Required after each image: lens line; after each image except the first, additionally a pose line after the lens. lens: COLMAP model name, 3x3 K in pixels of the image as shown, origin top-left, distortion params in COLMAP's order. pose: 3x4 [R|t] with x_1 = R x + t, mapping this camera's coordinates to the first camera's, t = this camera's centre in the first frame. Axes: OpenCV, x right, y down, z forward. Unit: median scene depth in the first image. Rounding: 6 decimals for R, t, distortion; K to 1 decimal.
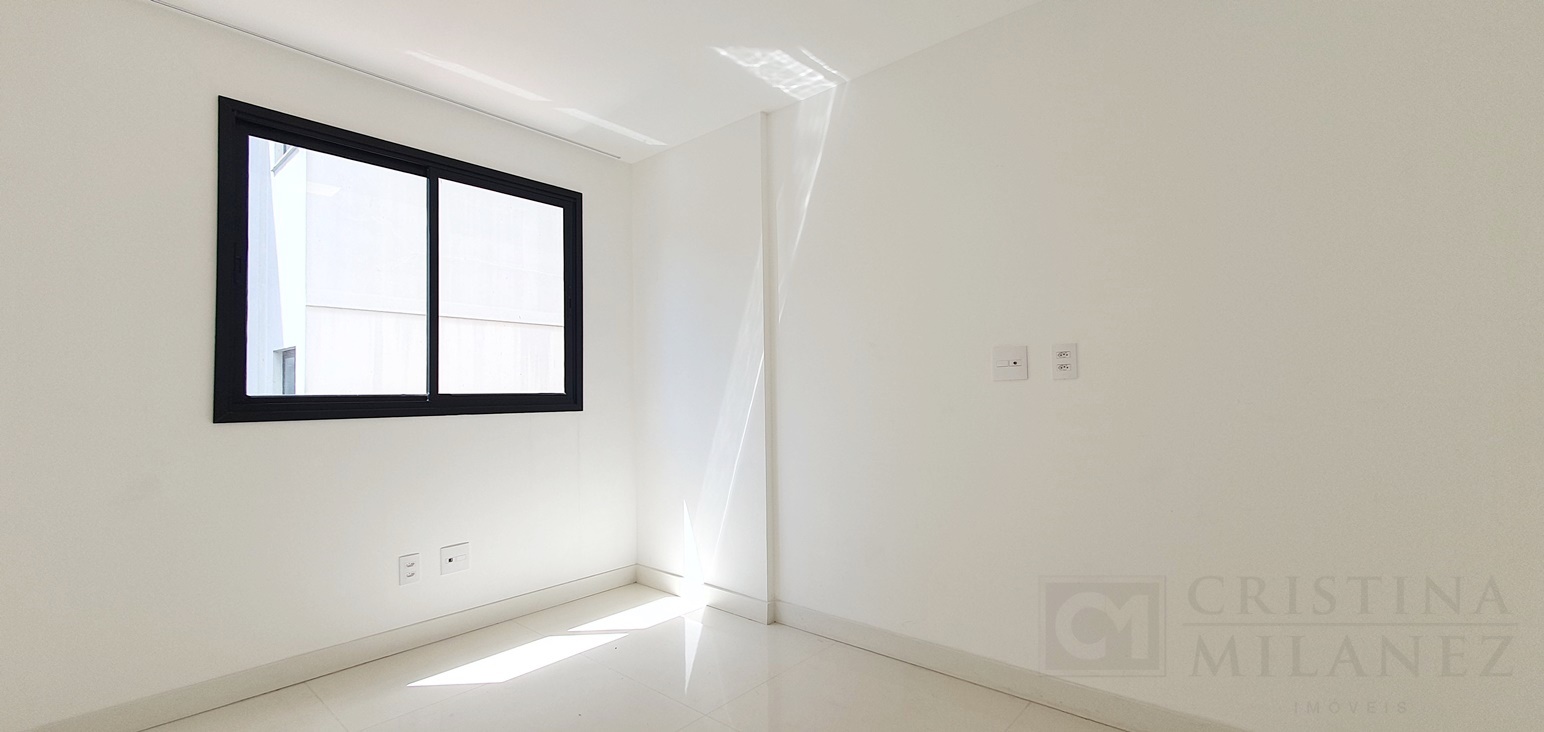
lens RADIAL K [[615.1, 0, 771.4], [0, 615.1, 369.4], [0, 0, 1]] dist [0.001379, 0.000180]
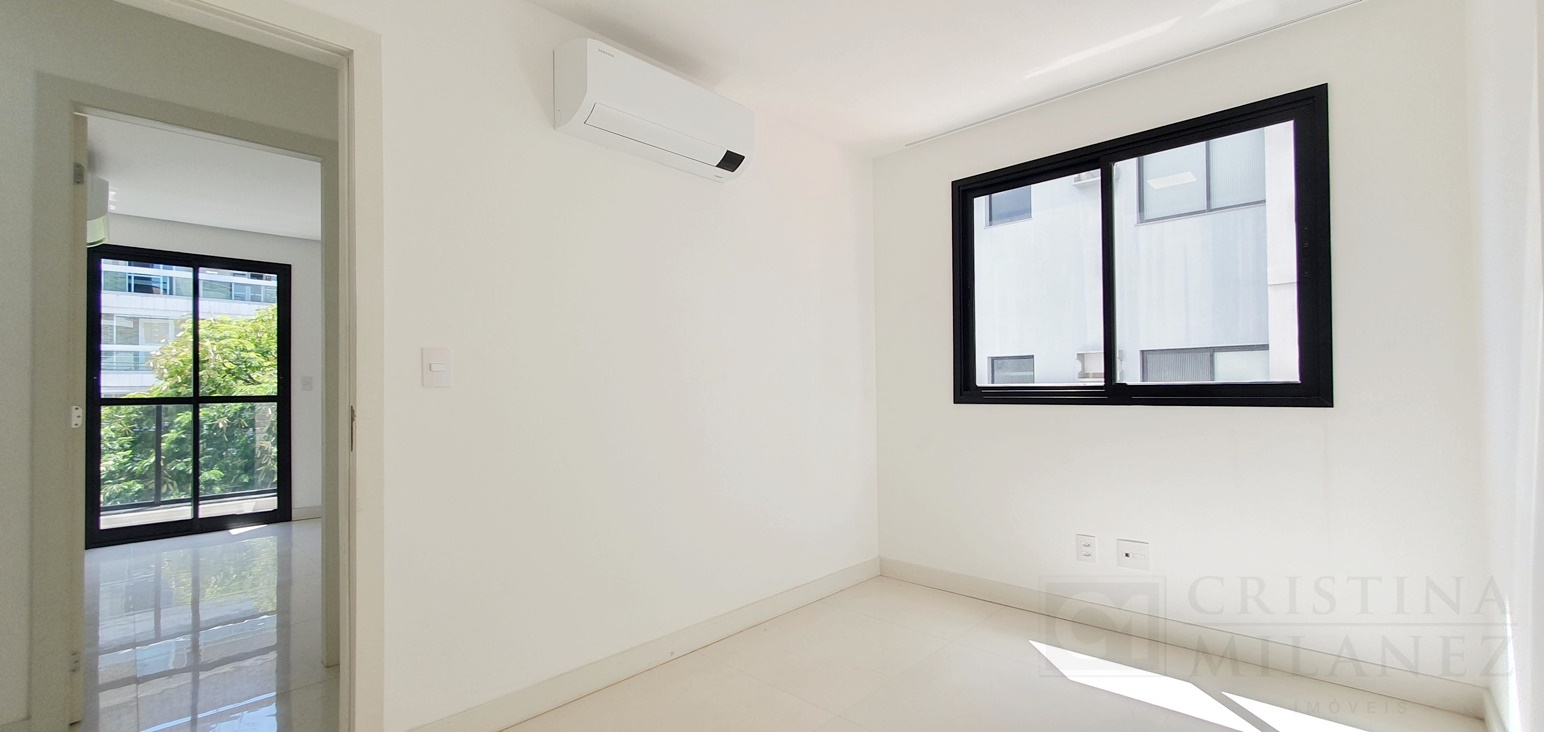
lens RADIAL K [[616.8, 0, 771.4], [0, 616.8, 377.0], [0, 0, 1]] dist [0.002784, 0.000541]
pose [[-0.055153, -0.006891, -0.998454, 0.480477], [0.047290, 0.998836, -0.009506, 0.012778], [0.997357, -0.047742, -0.054763, 0.507664]]
